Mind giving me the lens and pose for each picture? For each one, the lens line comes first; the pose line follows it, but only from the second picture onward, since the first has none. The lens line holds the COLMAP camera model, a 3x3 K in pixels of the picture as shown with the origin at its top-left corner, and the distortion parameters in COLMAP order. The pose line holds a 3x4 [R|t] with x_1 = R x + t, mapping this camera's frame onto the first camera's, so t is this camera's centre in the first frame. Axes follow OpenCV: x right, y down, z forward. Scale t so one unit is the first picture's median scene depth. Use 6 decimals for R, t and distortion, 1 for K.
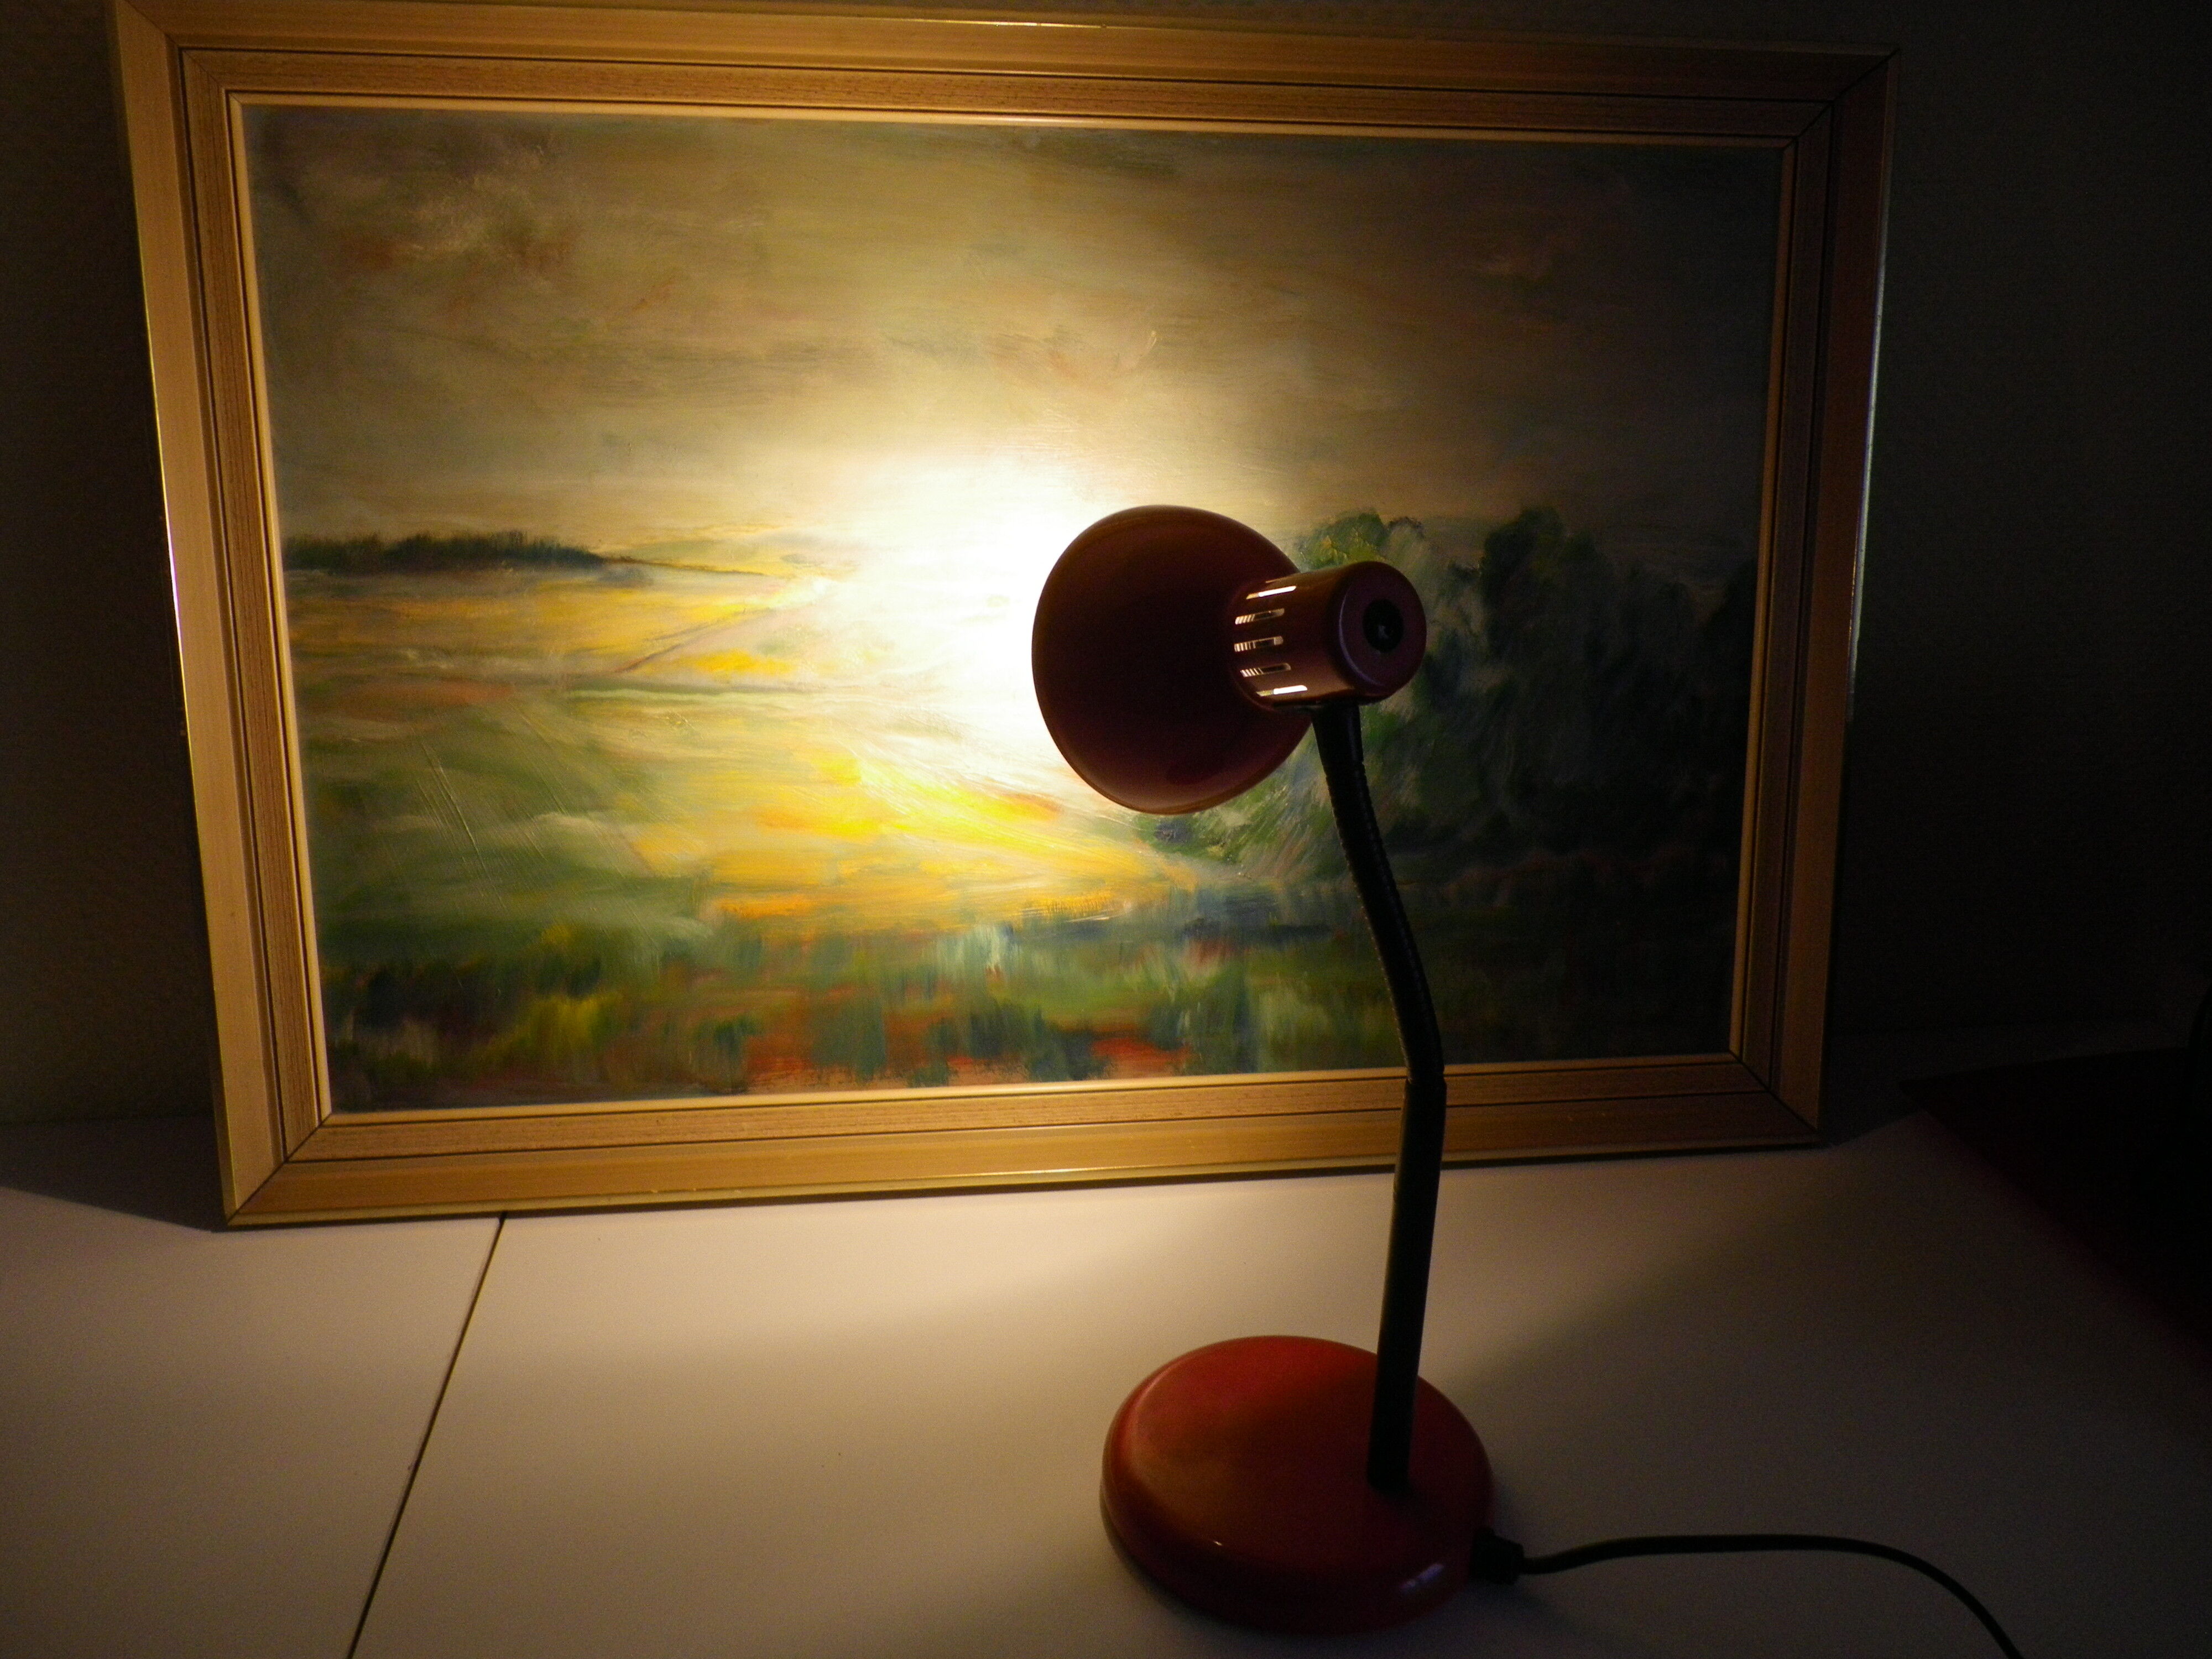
lens RADIAL K [[1814.9, 0, 1109.8], [0, 1814.9, 833.2], [0, 0, 1]] dist [-0.003380, 0.011067]
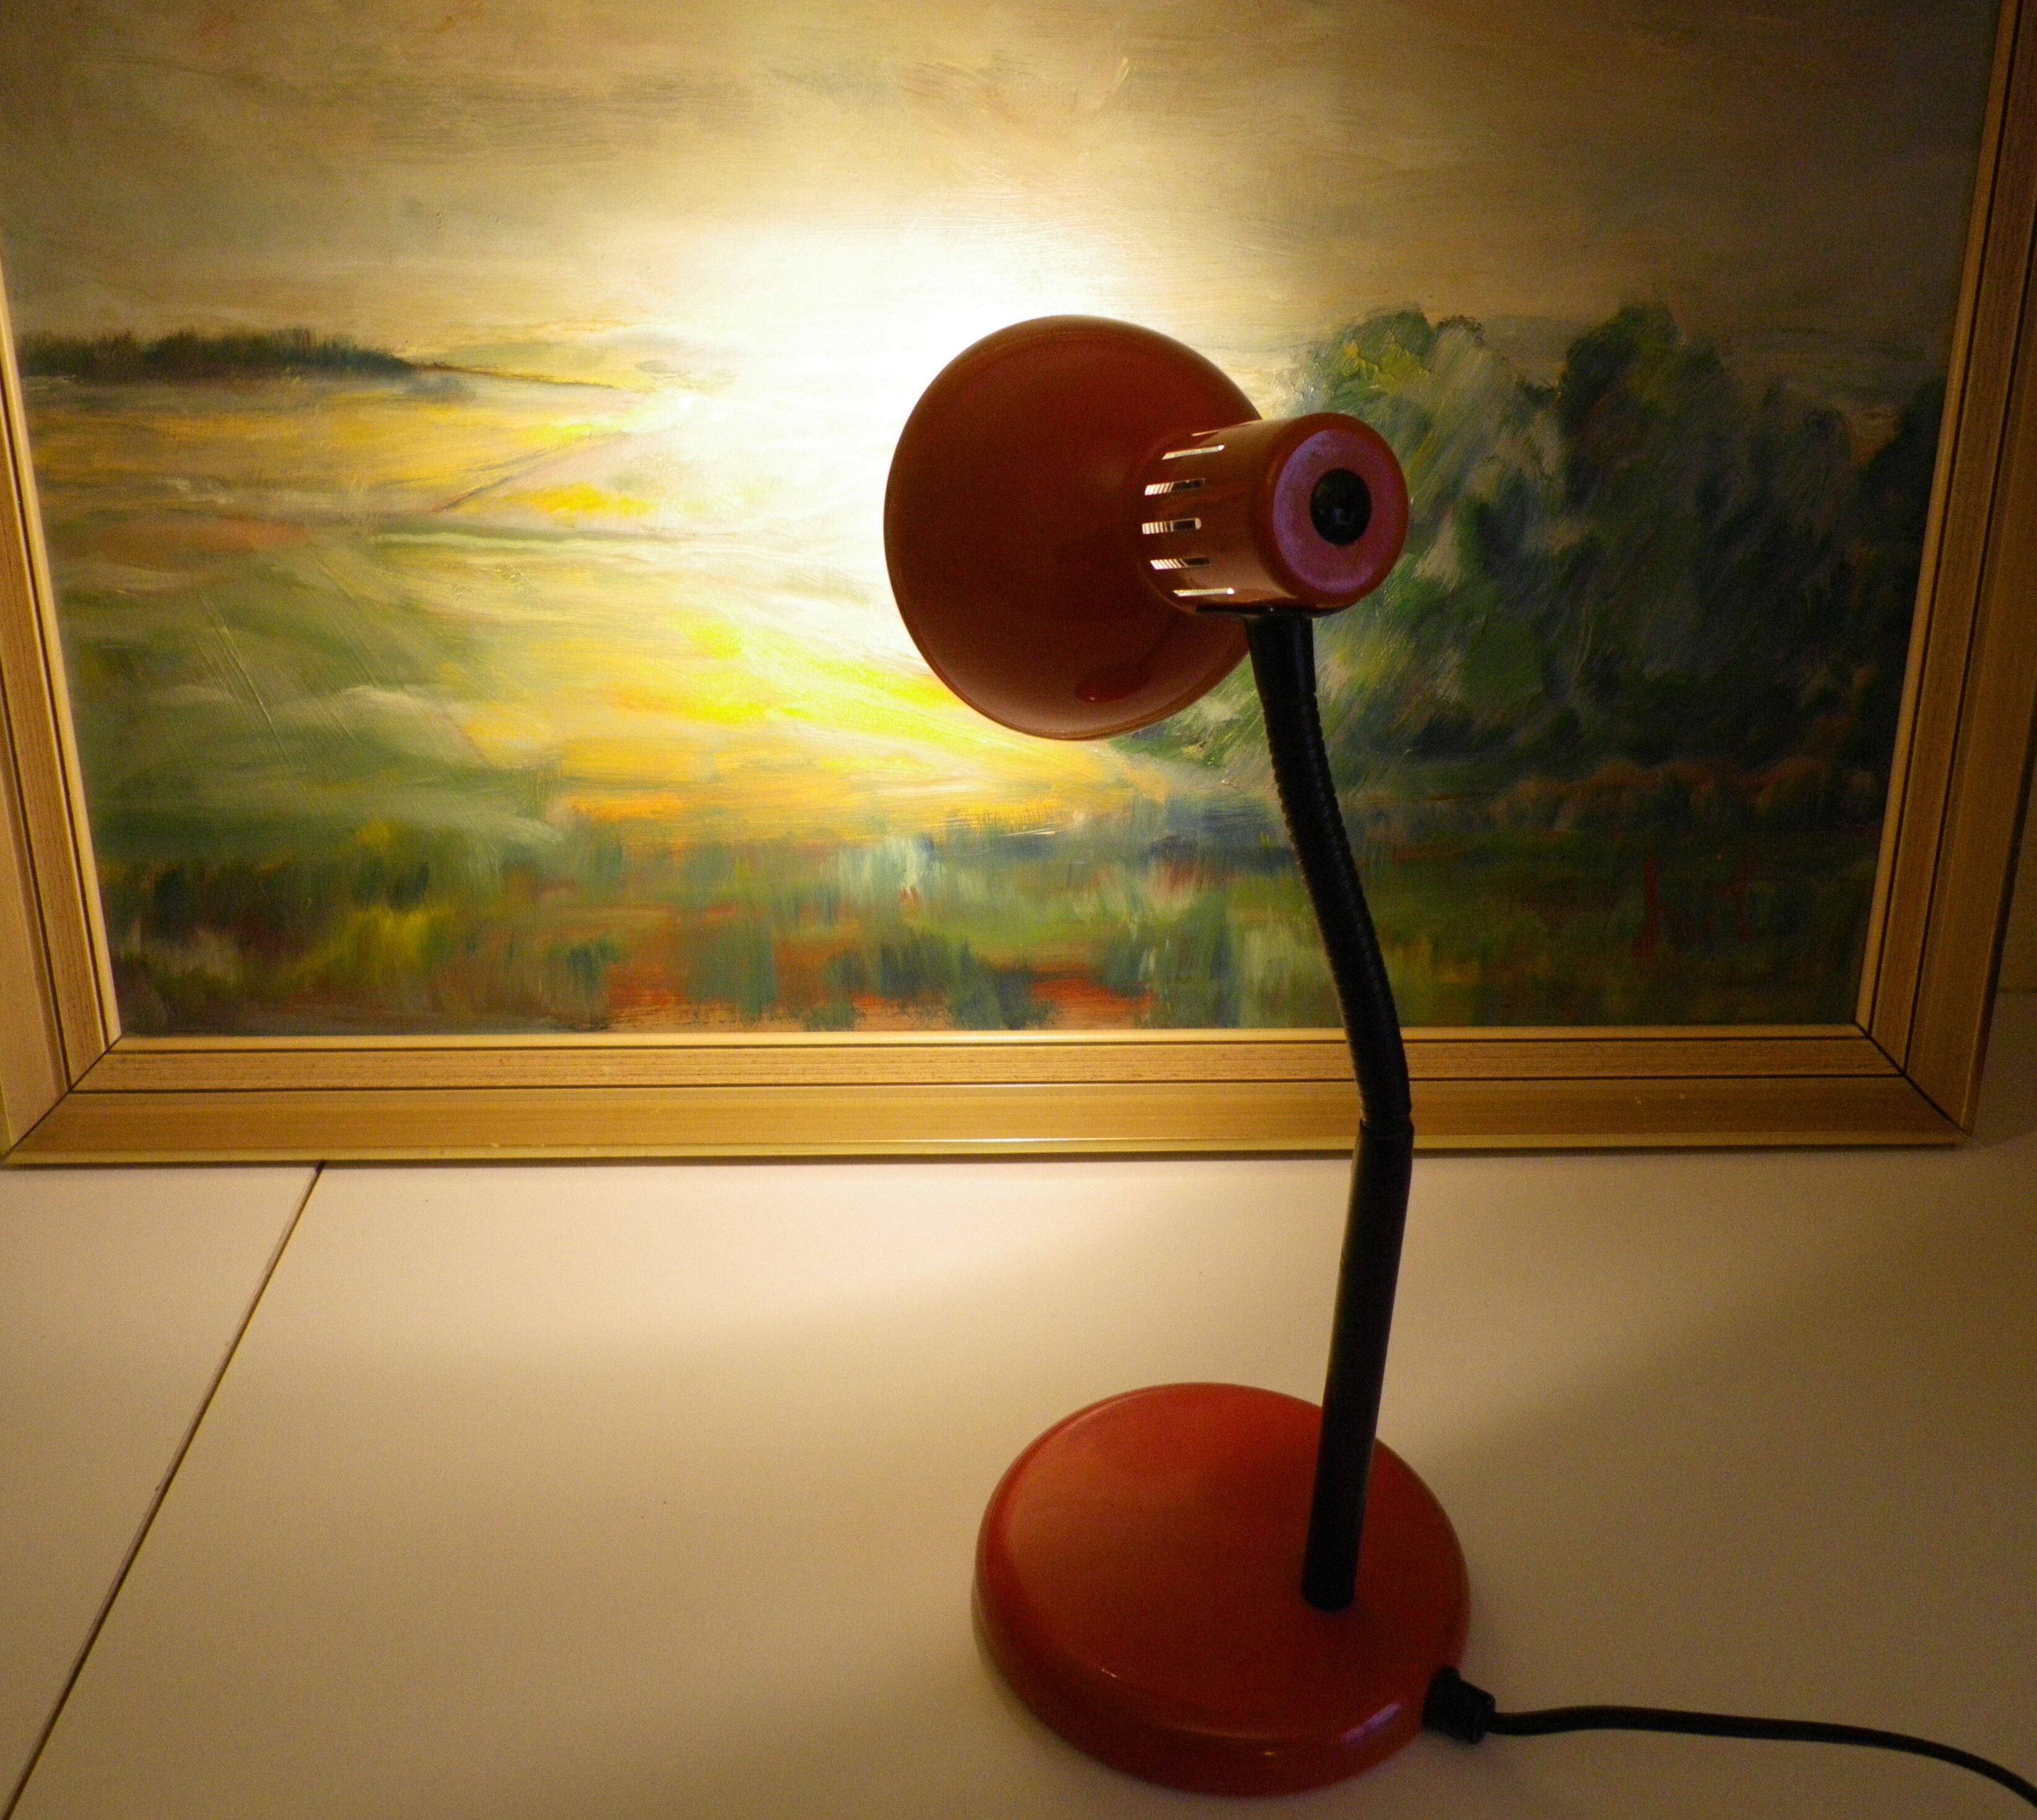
lens RADIAL K [[2005.7, 0, 1016.9], [0, 2005.7, 906.0], [0, 0, 1]] dist [0.001051, 0.000000]
pose [[0.994383, 0.037963, -0.098794, 0.073906], [-0.023847, 0.989818, 0.140327, -0.046105], [0.103115, -0.137183, 0.985164, 0.135038]]
